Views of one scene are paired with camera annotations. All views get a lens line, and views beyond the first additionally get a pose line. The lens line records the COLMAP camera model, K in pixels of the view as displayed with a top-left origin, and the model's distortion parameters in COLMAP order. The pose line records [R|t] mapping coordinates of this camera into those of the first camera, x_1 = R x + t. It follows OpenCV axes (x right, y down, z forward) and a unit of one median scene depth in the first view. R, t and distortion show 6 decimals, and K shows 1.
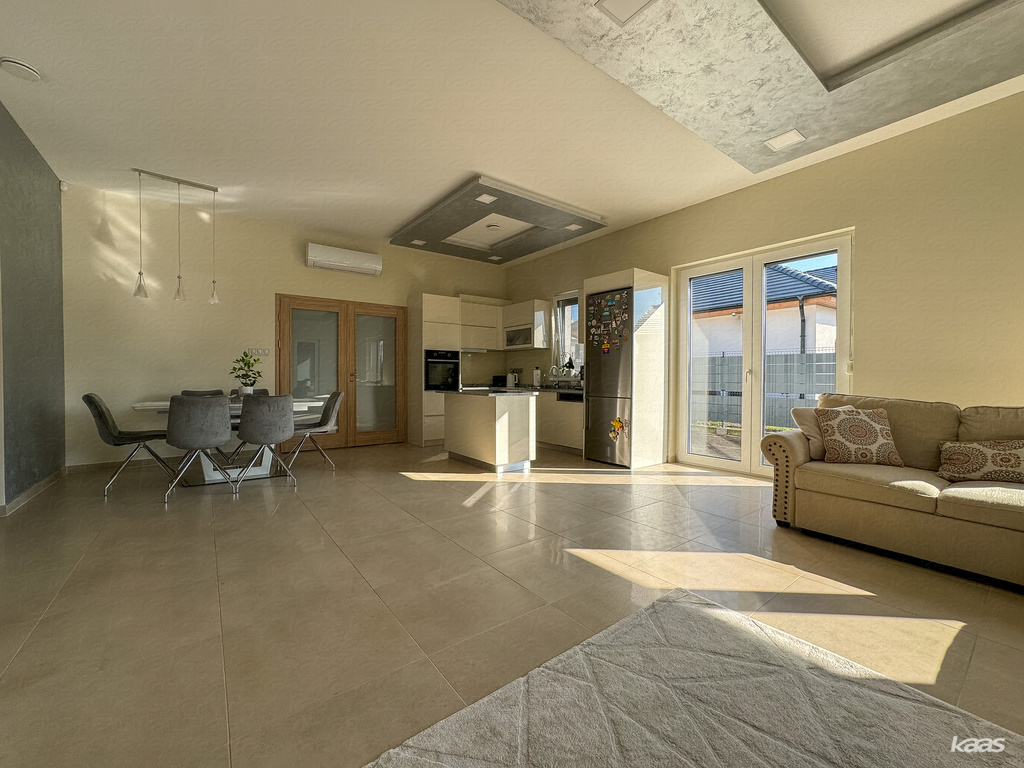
lens RADIAL K [[417.5, 0, 510.3], [0, 417.5, 376.4], [0, 0, 1]] dist [0.000673, 0.003072]
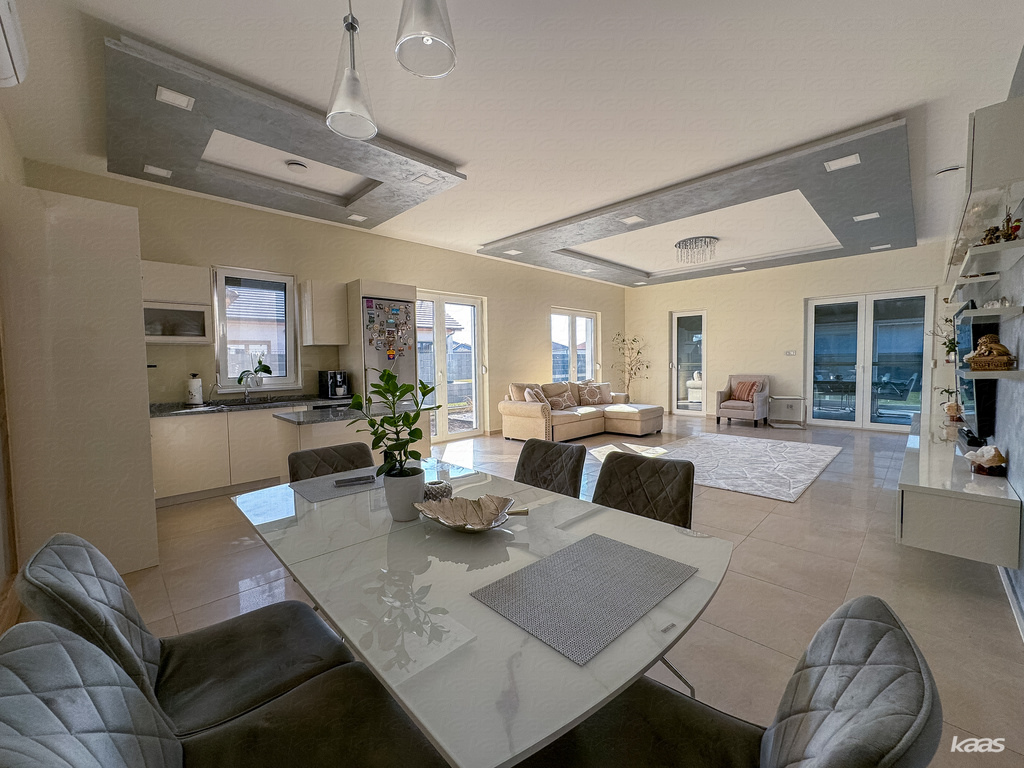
lens RADIAL K [[417.5, 0, 512.7], [0, 417.5, 387.5], [0, 0, 1]] dist [0.000673, 0.003072]
pose [[-0.139967, -0.053386, 0.988716, -0.869060], [0.017659, 0.998252, 0.056401, -0.039921], [-0.989999, 0.025354, -0.138779, 0.871751]]
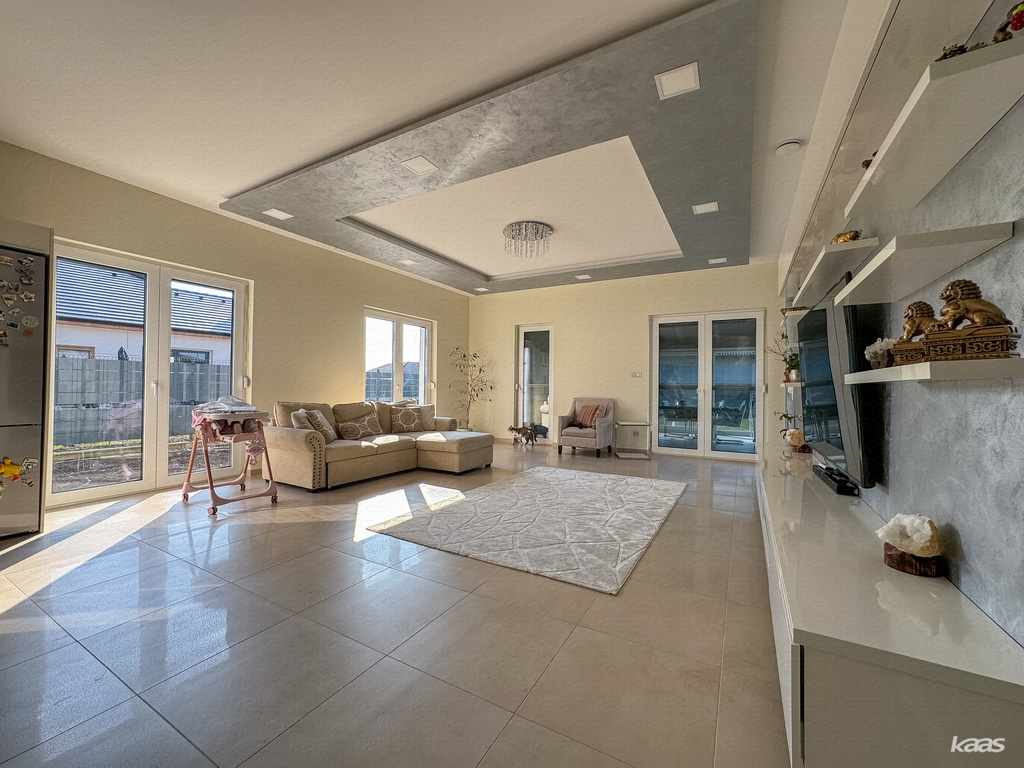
lens RADIAL K [[417.5, 0, 502.8], [0, 417.5, 392.0], [0, 0, 1]] dist [0.000673, 0.003072]
pose [[-0.383108, -0.008903, 0.923661, -0.584337], [-0.005503, 0.999958, 0.007356, -0.007977], [-0.923687, -0.002264, -0.383141, 0.567450]]
